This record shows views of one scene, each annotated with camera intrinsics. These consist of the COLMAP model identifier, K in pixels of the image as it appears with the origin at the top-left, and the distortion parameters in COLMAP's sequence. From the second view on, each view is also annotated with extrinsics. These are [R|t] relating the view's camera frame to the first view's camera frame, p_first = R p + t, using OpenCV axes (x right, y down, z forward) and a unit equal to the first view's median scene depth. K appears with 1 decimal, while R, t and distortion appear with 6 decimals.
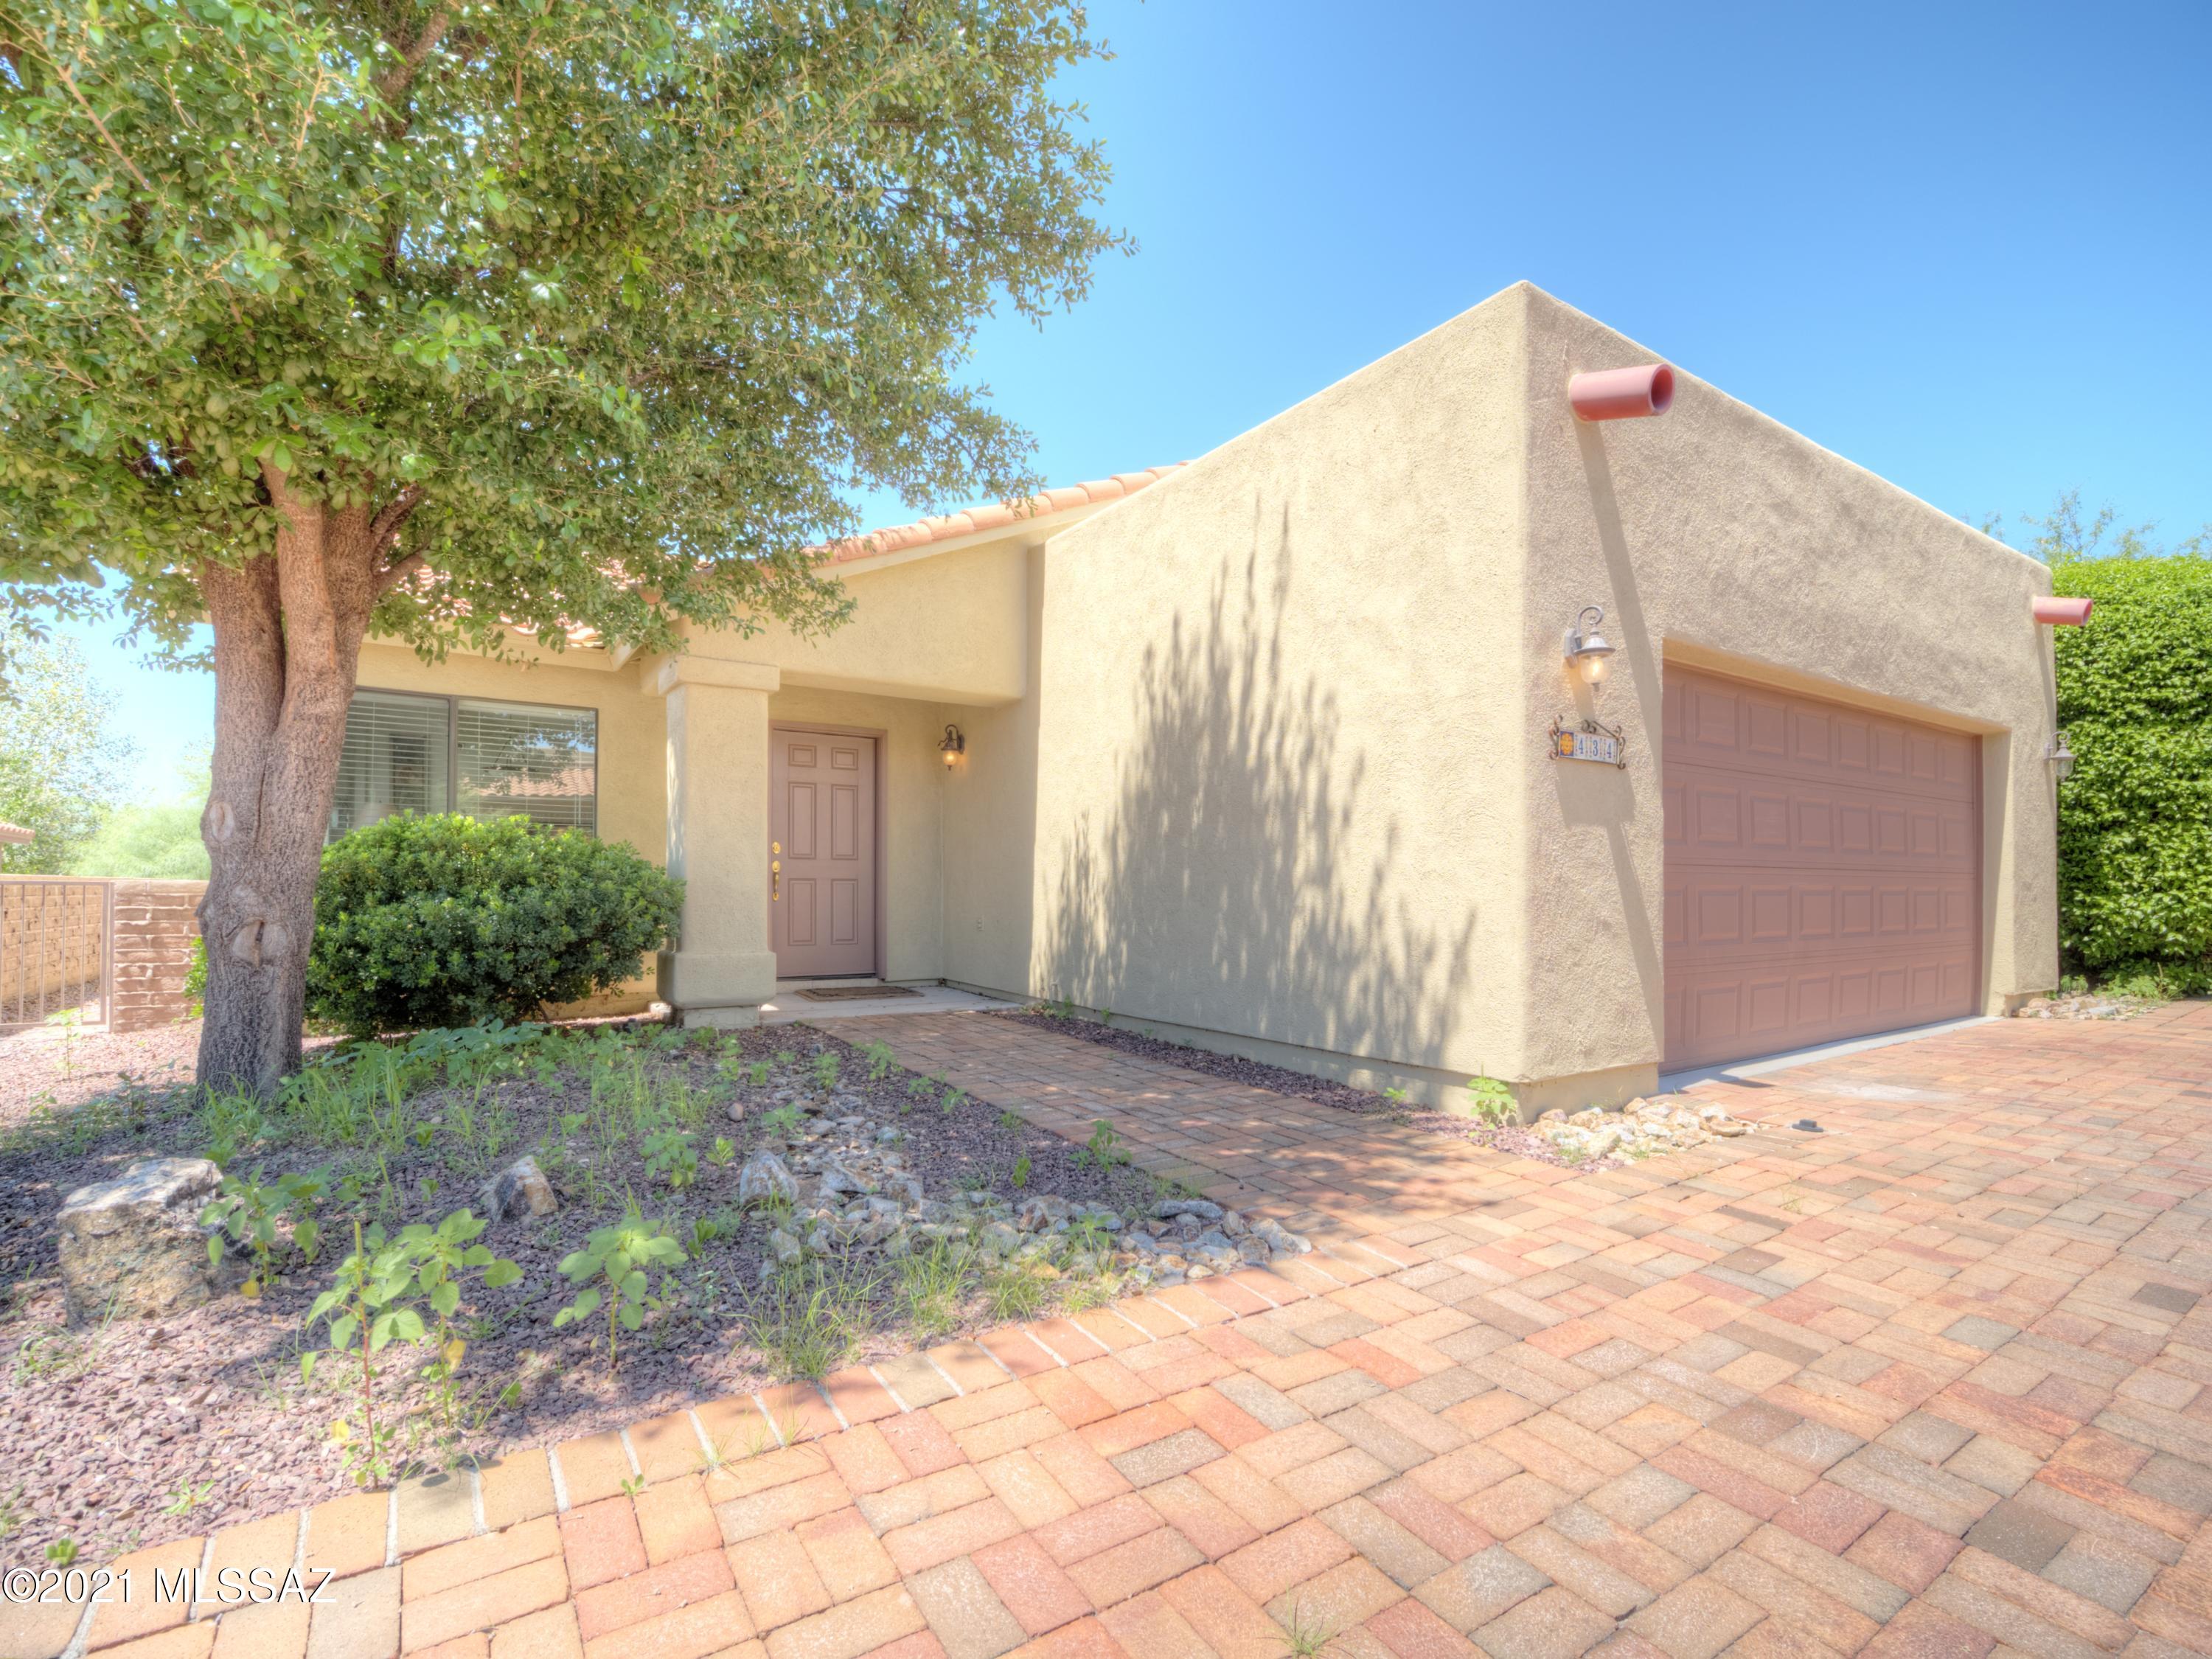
lens RADIAL K [[1064.3, 0, 1107.2], [0, 1064.3, 855.9], [0, 0, 1]] dist [-0.001315, -0.000128]
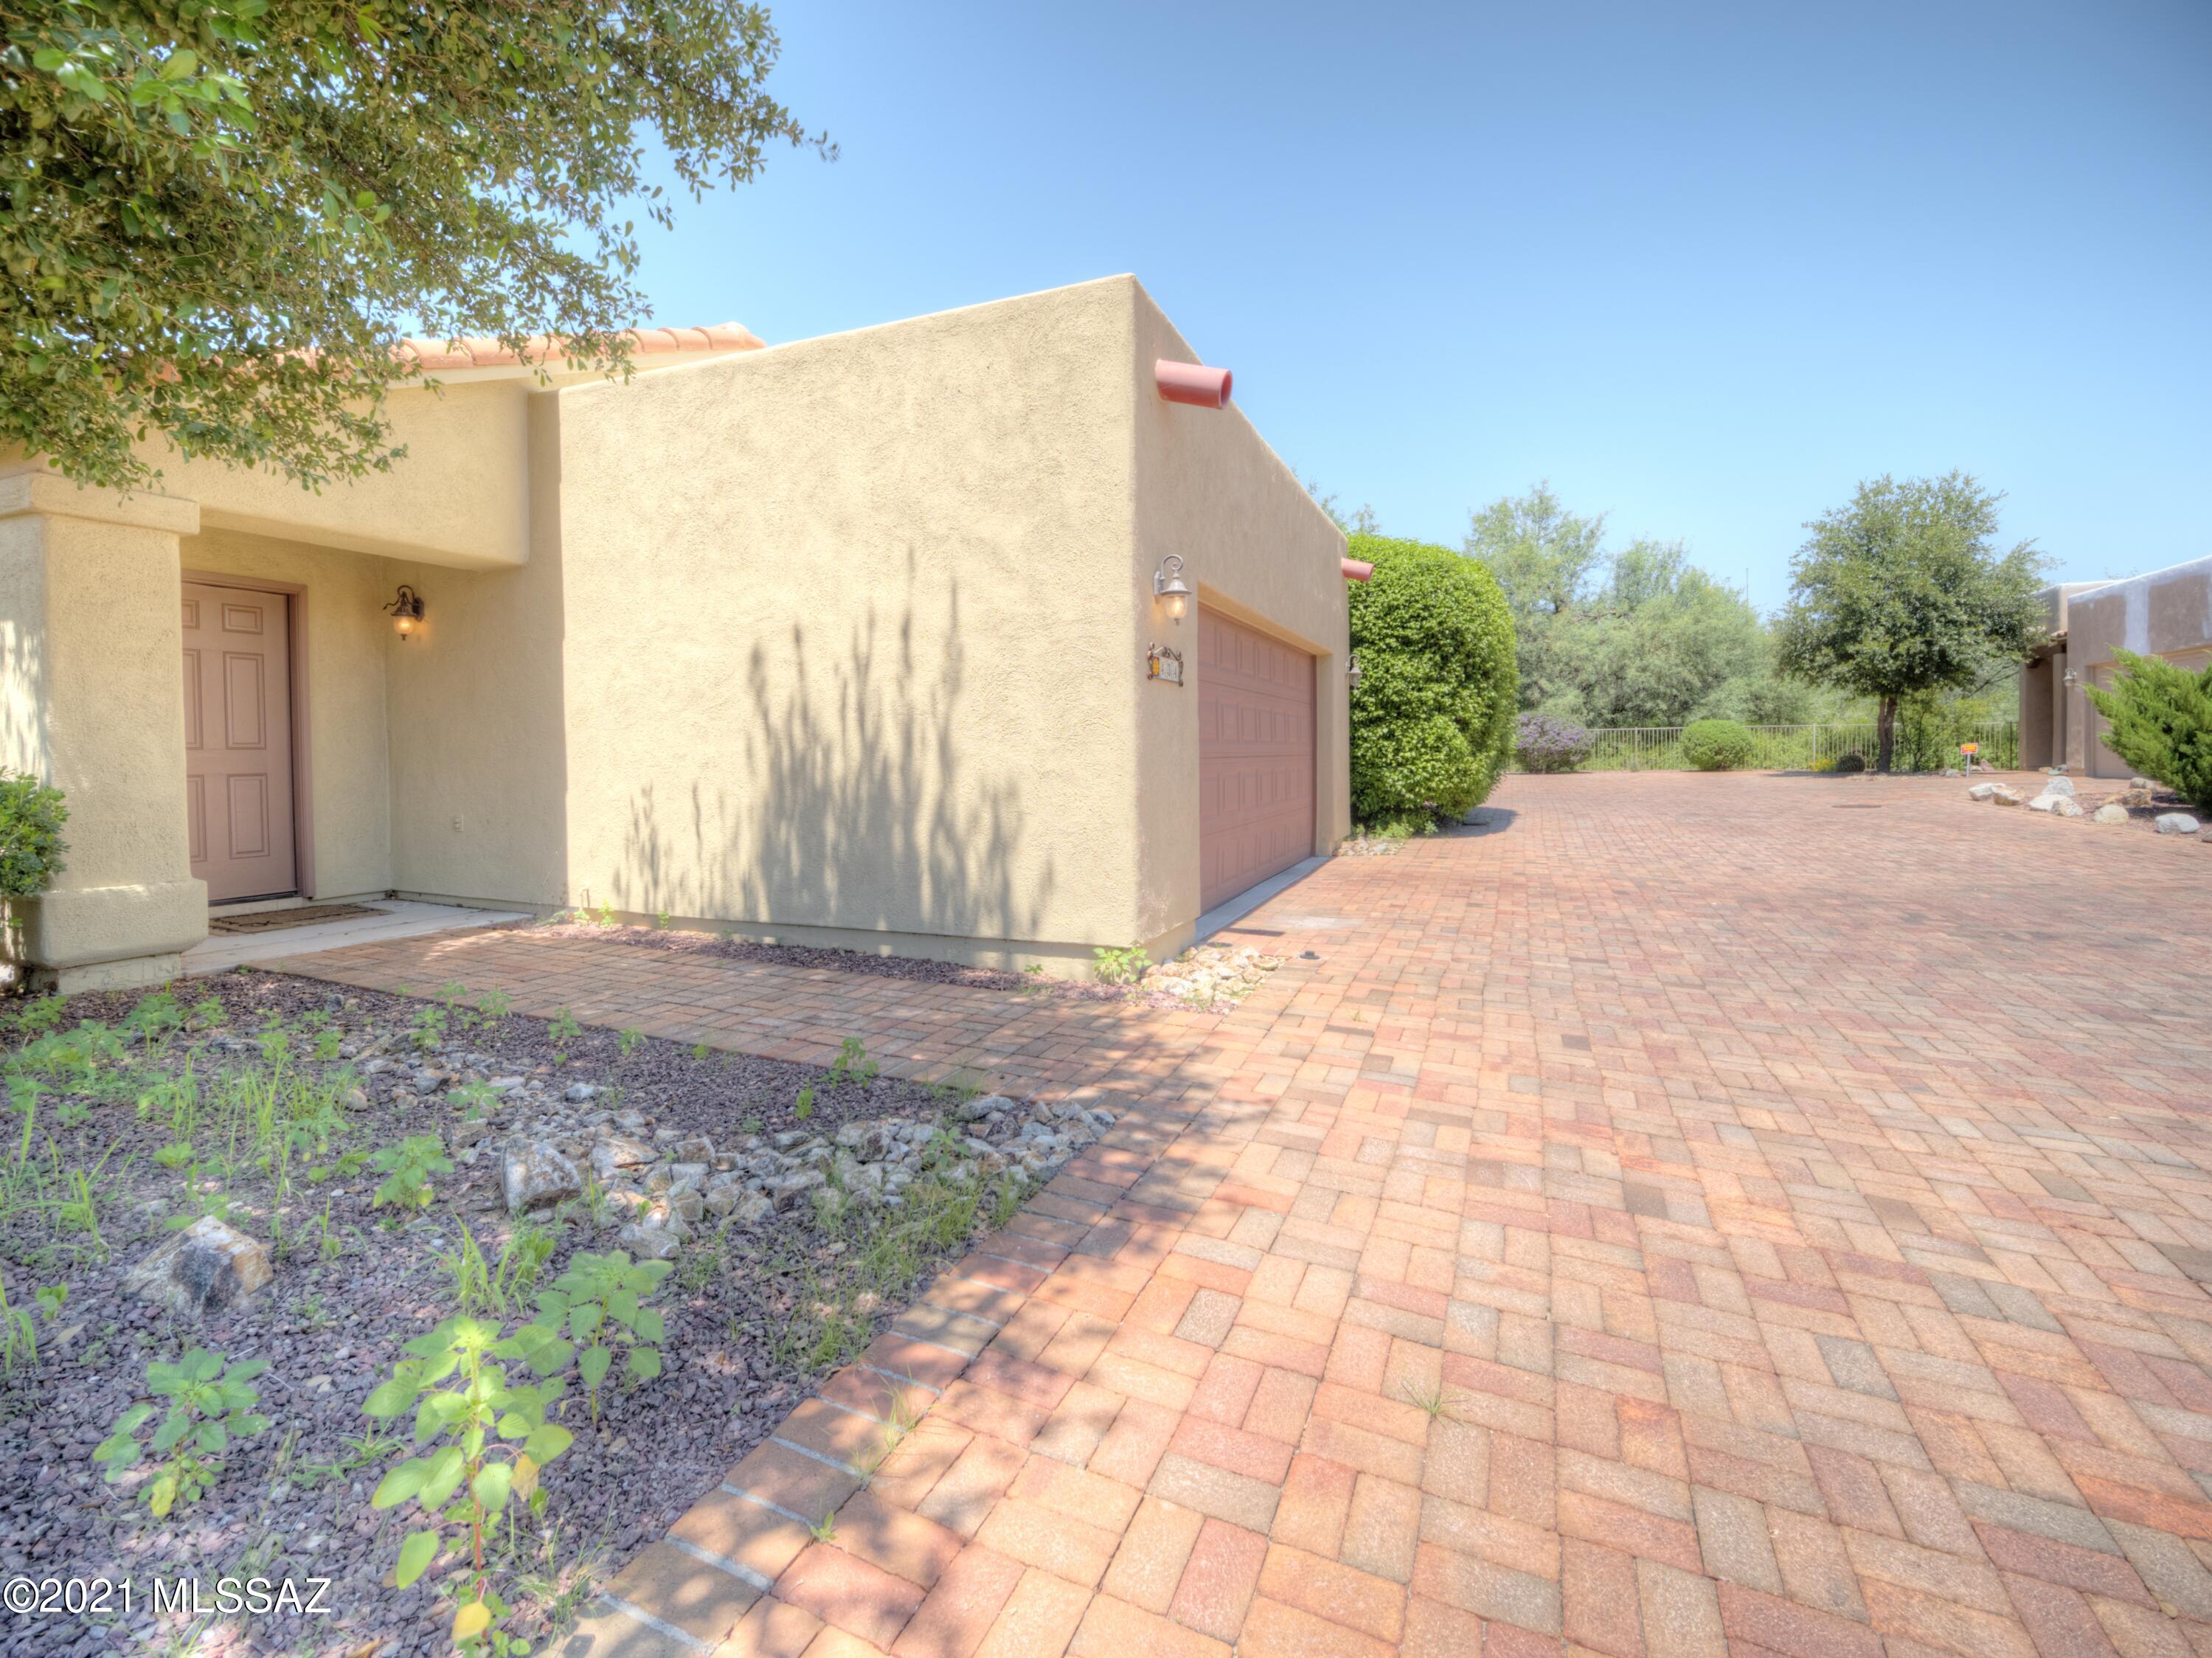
lens RADIAL K [[1050.0, 0, 1095.8], [0, 1050.0, 756.5], [0, 0, 1]] dist [-0.014133, 0.000034]
pose [[0.830184, -0.011752, 0.557366, -0.240502], [-0.008509, 0.999394, 0.033747, -0.033873], [-0.557425, -0.032759, 0.829581, 0.028687]]
